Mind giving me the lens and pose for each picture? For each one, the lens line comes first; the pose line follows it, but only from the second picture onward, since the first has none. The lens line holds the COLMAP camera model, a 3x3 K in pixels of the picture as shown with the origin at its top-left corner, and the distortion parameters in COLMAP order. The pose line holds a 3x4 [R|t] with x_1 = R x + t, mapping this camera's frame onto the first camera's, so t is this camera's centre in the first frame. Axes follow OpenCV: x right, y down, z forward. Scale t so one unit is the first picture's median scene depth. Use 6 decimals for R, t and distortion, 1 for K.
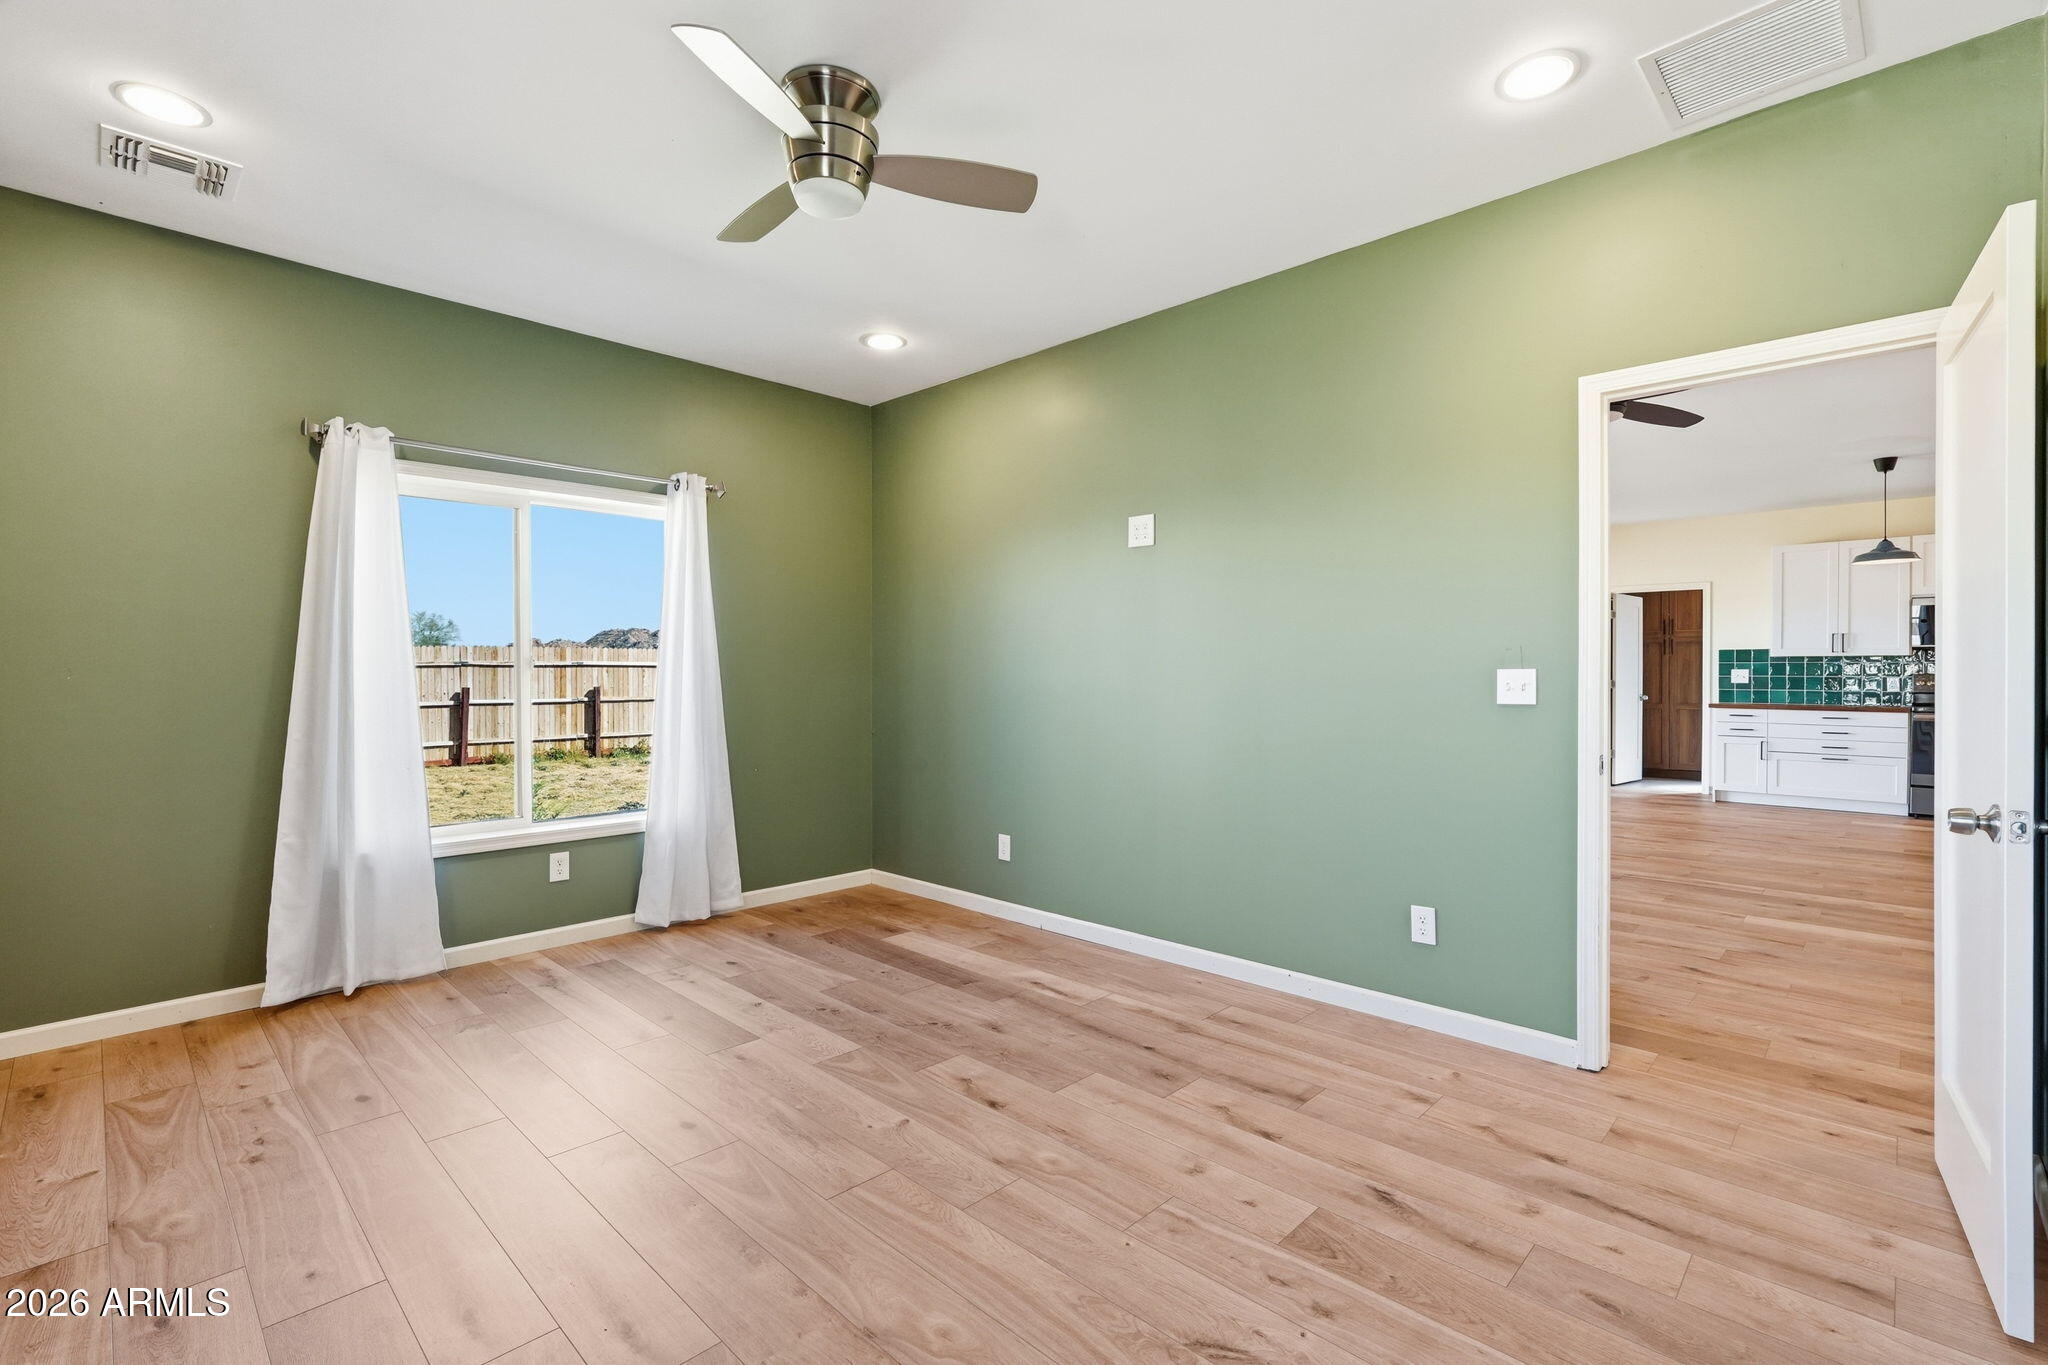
lens RADIAL K [[916.2, 0, 1024.0], [0, 916.2, 682.5], [0, 0, 1]] dist [-0.013763, 0.006107]
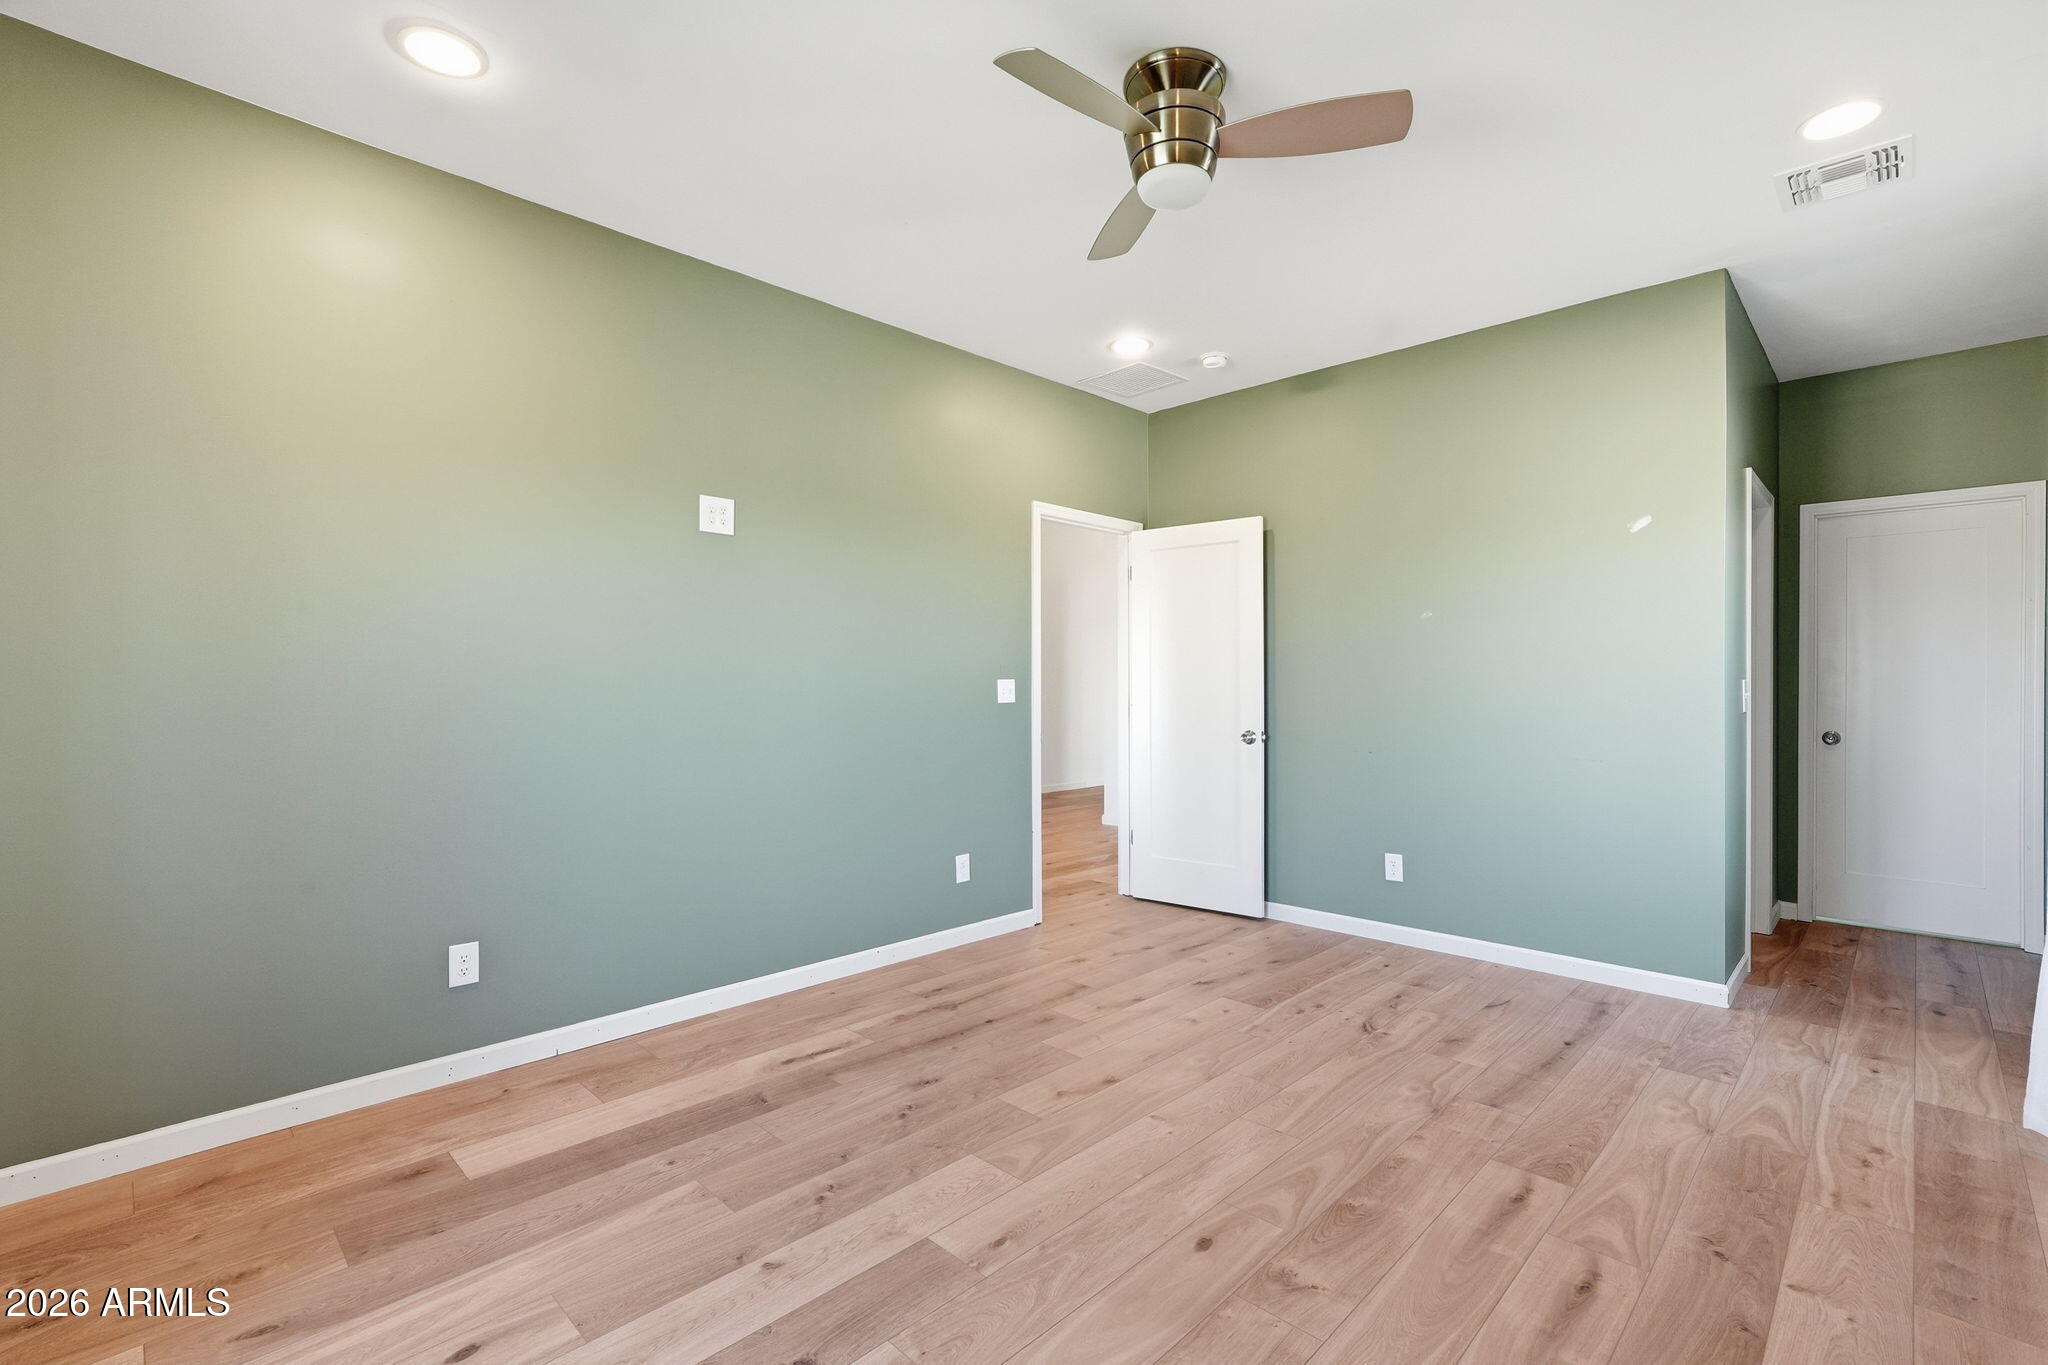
lens RADIAL K [[916.2, 0, 1024.0], [0, 916.2, 682.5], [0, 0, 1]] dist [-0.013763, 0.006107]
pose [[0.003856, 0.001377, 0.999992, -0.897997], [0.005986, 0.999981, -0.001400, -0.007553], [-0.999975, 0.005992, 0.003848, 0.880916]]
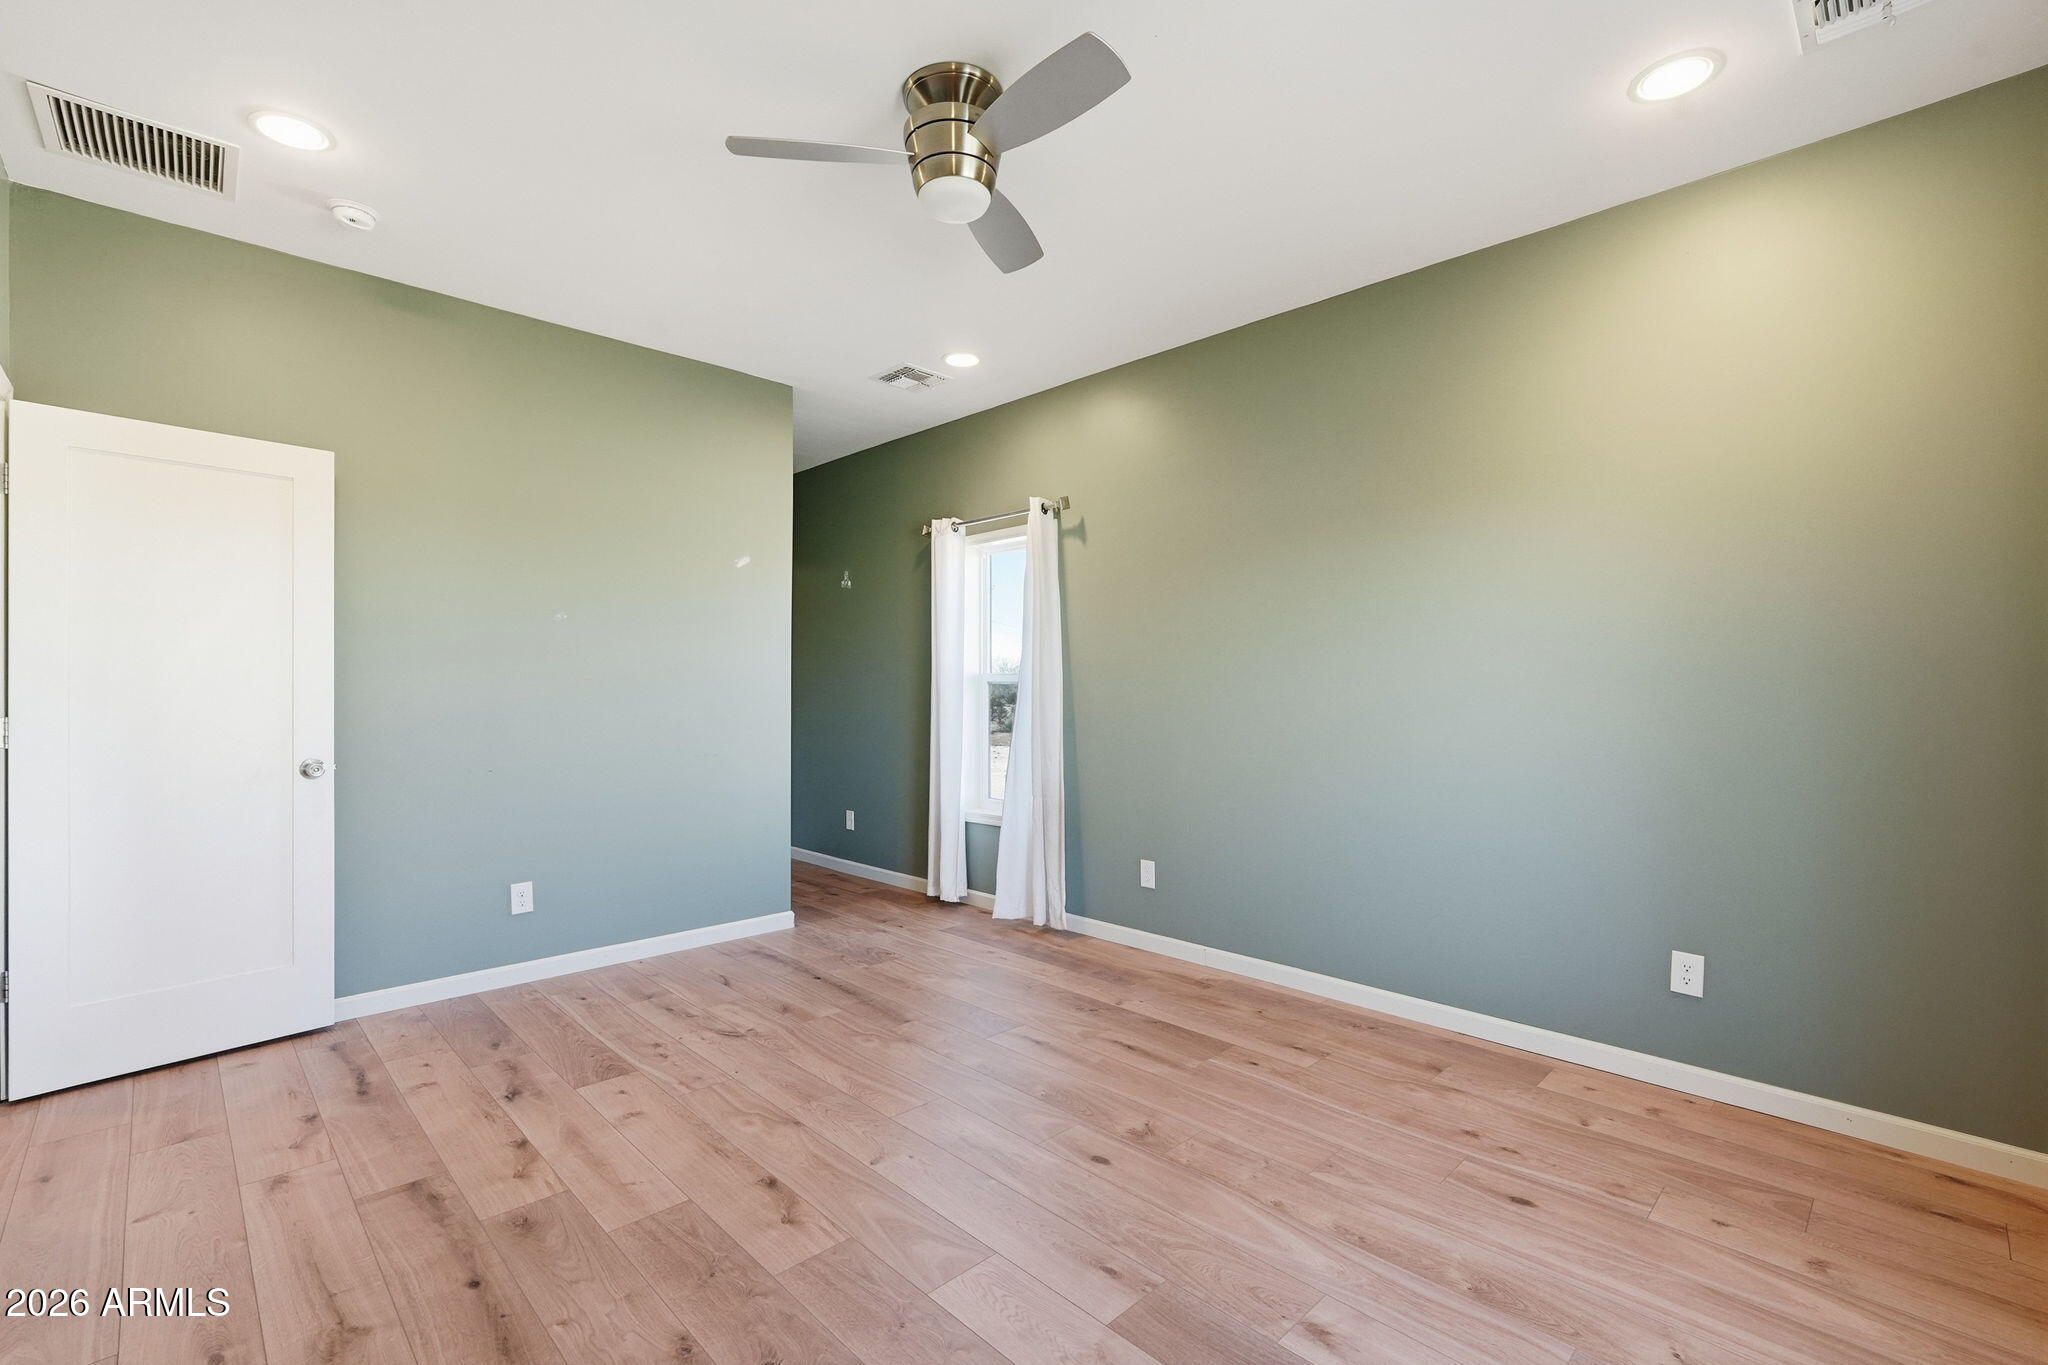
lens RADIAL K [[904.4, 0, 1024.0], [0, 904.4, 682.5], [0, 0, 1]] dist [-0.005854, 0.001262]
pose [[-0.999672, 0.001116, 0.025572, -0.239269], [0.001127, 0.999999, 0.000431, -0.013489], [-0.025571, 0.000460, -0.999673, 1.492140]]
